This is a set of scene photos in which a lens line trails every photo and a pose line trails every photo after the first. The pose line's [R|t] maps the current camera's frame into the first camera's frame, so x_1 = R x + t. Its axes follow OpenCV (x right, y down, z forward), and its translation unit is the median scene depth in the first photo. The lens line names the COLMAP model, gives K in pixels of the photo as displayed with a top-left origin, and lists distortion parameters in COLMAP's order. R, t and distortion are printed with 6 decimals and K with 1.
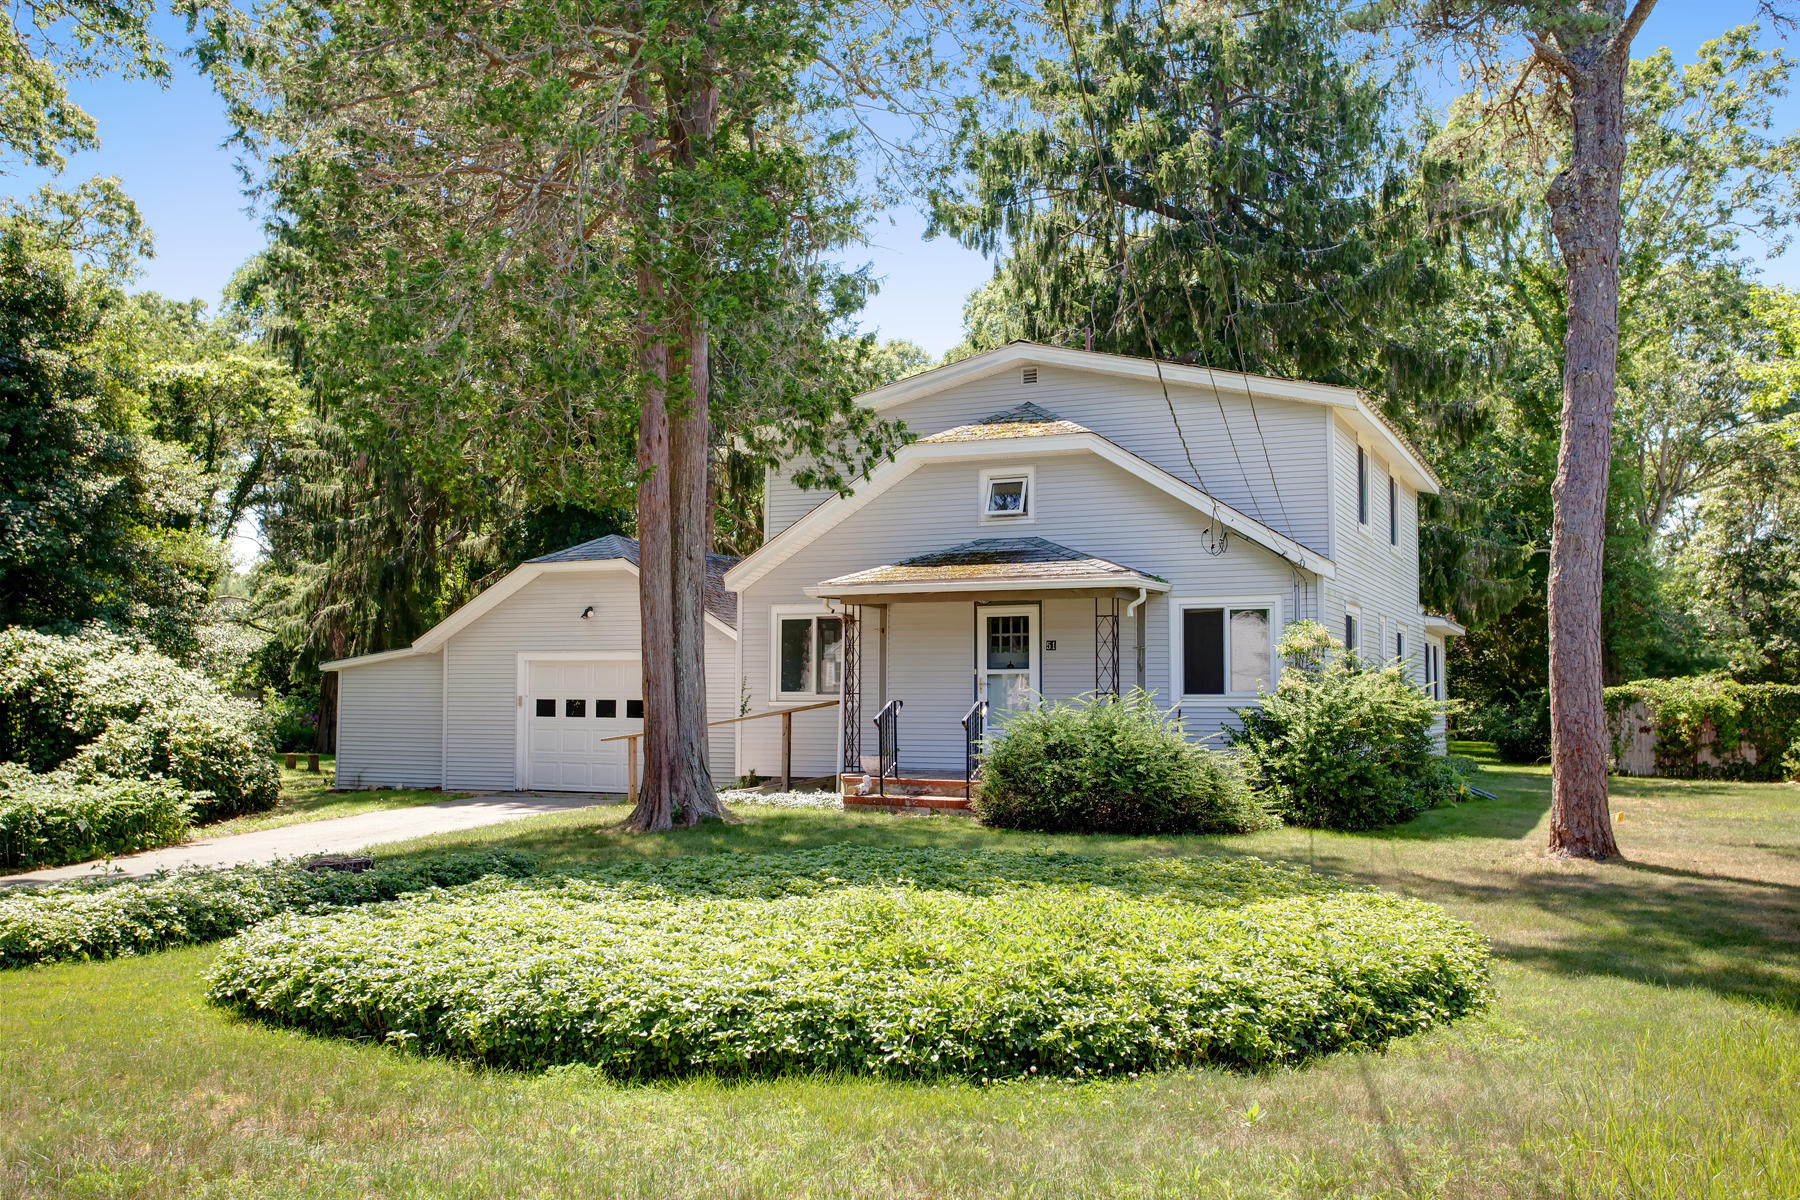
lens RADIAL K [[1770.7, 0, 900.0], [0, 1770.7, 600.0], [0, 0, 1]] dist [0.009688, 0.009222]
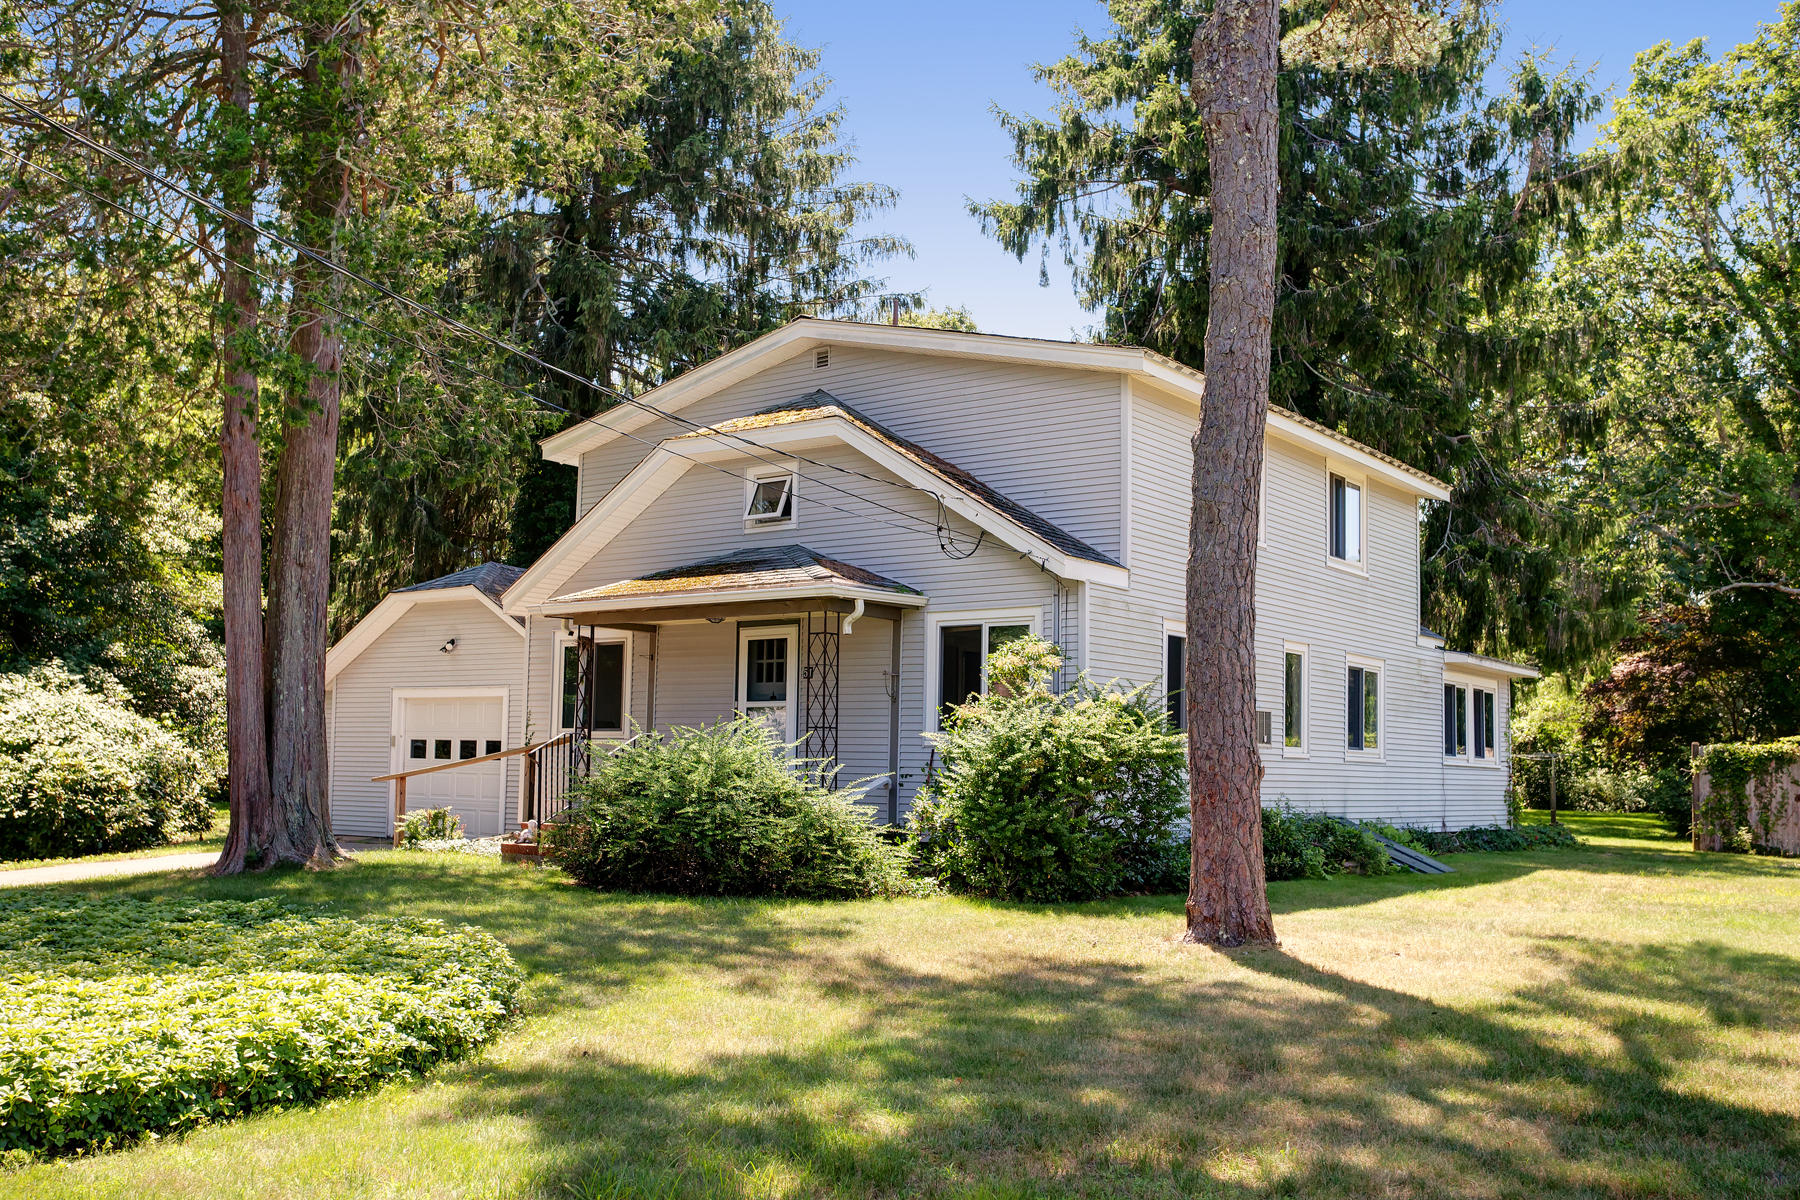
lens RADIAL K [[1770.7, 0, 900.0], [0, 1770.7, 600.0], [0, 0, 1]] dist [0.009688, 0.009222]
pose [[0.970306, -0.009985, -0.241674, 0.284916], [0.000162, 0.999174, -0.040631, 0.021865], [0.241880, 0.039385, 0.969507, 0.166939]]
